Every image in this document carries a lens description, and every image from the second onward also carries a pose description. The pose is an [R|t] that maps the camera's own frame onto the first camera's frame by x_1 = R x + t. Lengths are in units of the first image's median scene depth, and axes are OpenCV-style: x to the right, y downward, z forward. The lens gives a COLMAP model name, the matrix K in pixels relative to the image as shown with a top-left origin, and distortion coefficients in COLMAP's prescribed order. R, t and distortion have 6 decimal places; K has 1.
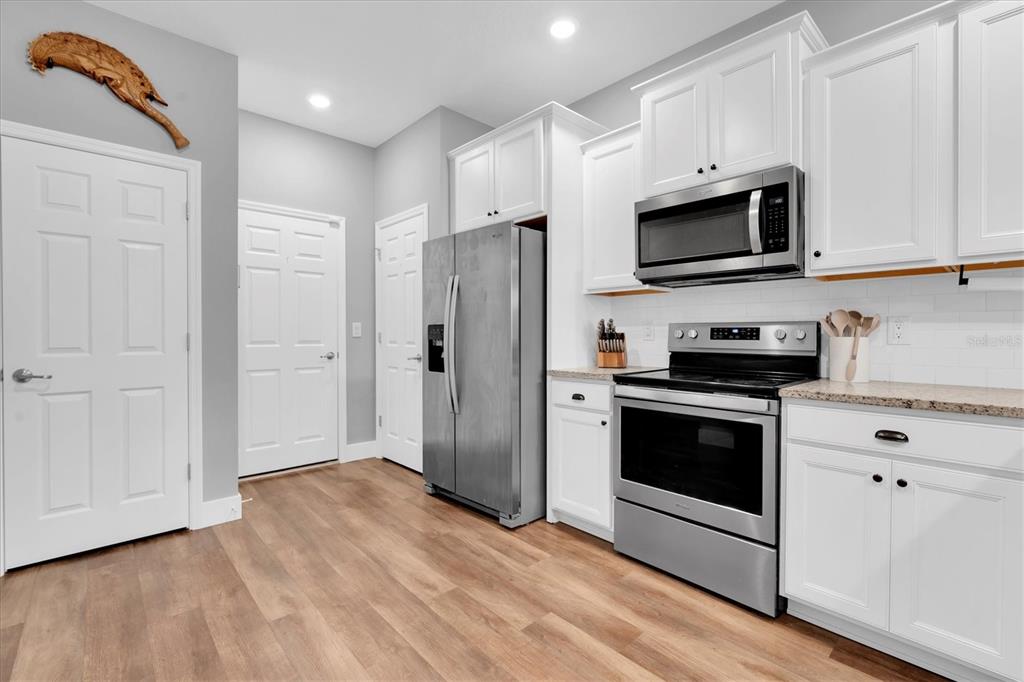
lens RADIAL K [[461.9, 0, 509.1], [0, 461.9, 334.2], [0, 0, 1]] dist [-0.010396, 0.003275]
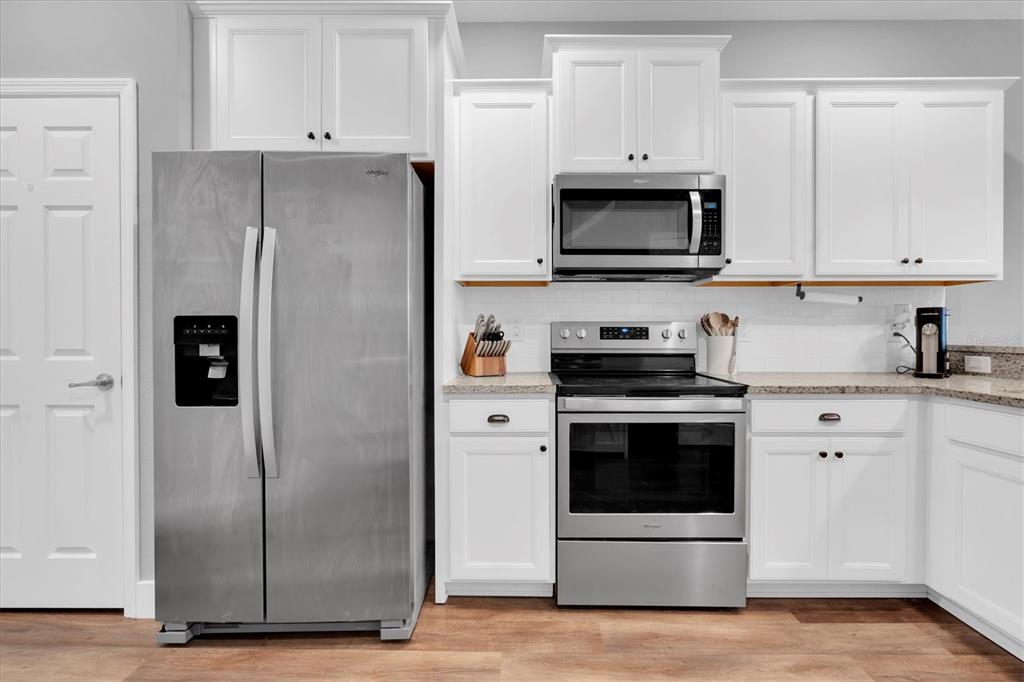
lens RADIAL K [[461.9, 0, 512.0], [0, 461.9, 334.9], [0, 0, 1]] dist [-0.010396, 0.003275]
pose [[0.674768, -0.001861, 0.738027, -0.395165], [0.000610, 0.999998, 0.001965, 0.000465], [-0.738029, -0.000876, 0.674768, 0.504409]]
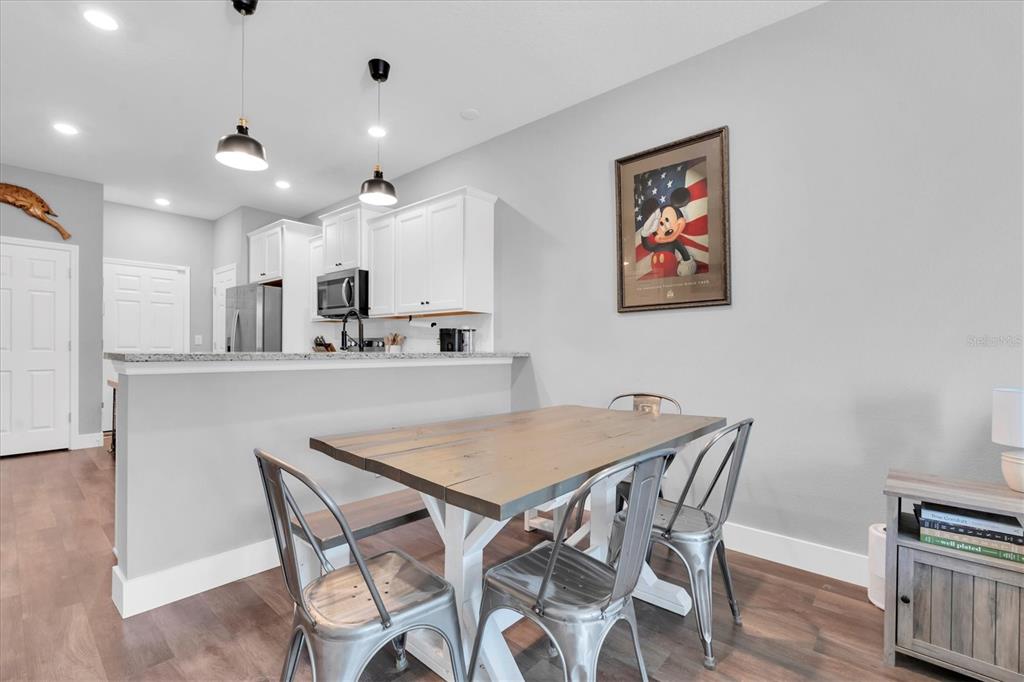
lens RADIAL K [[461.9, 0, 505.7], [0, 461.9, 347.6], [0, 0, 1]] dist [-0.010396, 0.003275]
pose [[0.994487, 0.009550, 0.104423, 0.882818], [-0.009556, 0.999954, -0.000439, 0.009830], [-0.104423, -0.000561, 0.994533, -1.050362]]
